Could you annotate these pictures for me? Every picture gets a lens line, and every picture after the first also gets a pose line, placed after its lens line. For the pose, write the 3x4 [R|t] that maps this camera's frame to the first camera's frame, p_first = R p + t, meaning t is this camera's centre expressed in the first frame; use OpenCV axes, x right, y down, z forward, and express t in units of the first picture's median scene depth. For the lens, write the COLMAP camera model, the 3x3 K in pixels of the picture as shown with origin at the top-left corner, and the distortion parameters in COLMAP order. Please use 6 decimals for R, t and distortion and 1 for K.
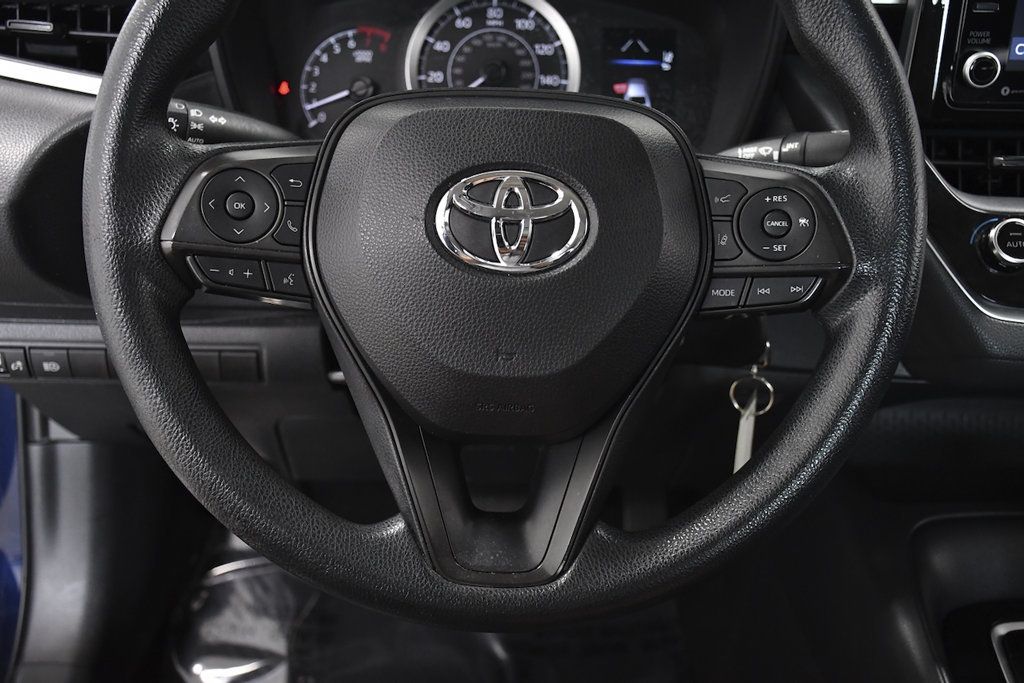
lens RADIAL K [[1108.7, 0, 512.0], [0, 1108.7, 341.5], [0, 0, 1]] dist [-0.055970, 0.251616]
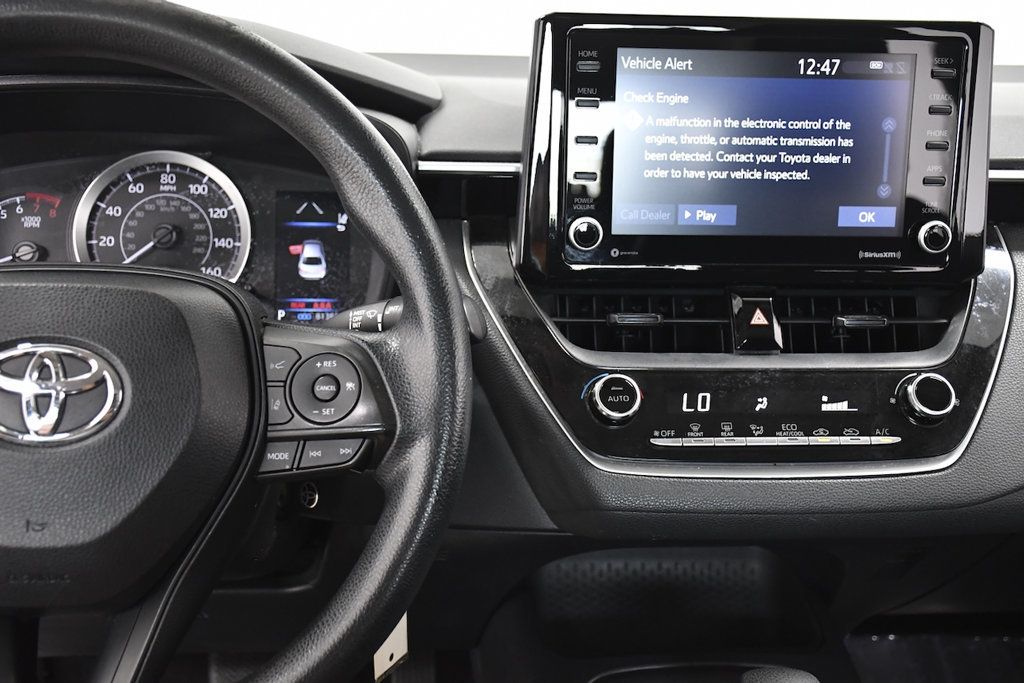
lens RADIAL K [[1170.5, 0, 512.0], [0, 1170.5, 341.5], [0, 0, 1]] dist [0.045238, 0.013906]
pose [[0.998153, -0.020116, 0.057324, 0.353903], [0.027097, 0.991947, -0.123725, -0.009179], [-0.054374, 0.125050, 0.990659, -0.105405]]
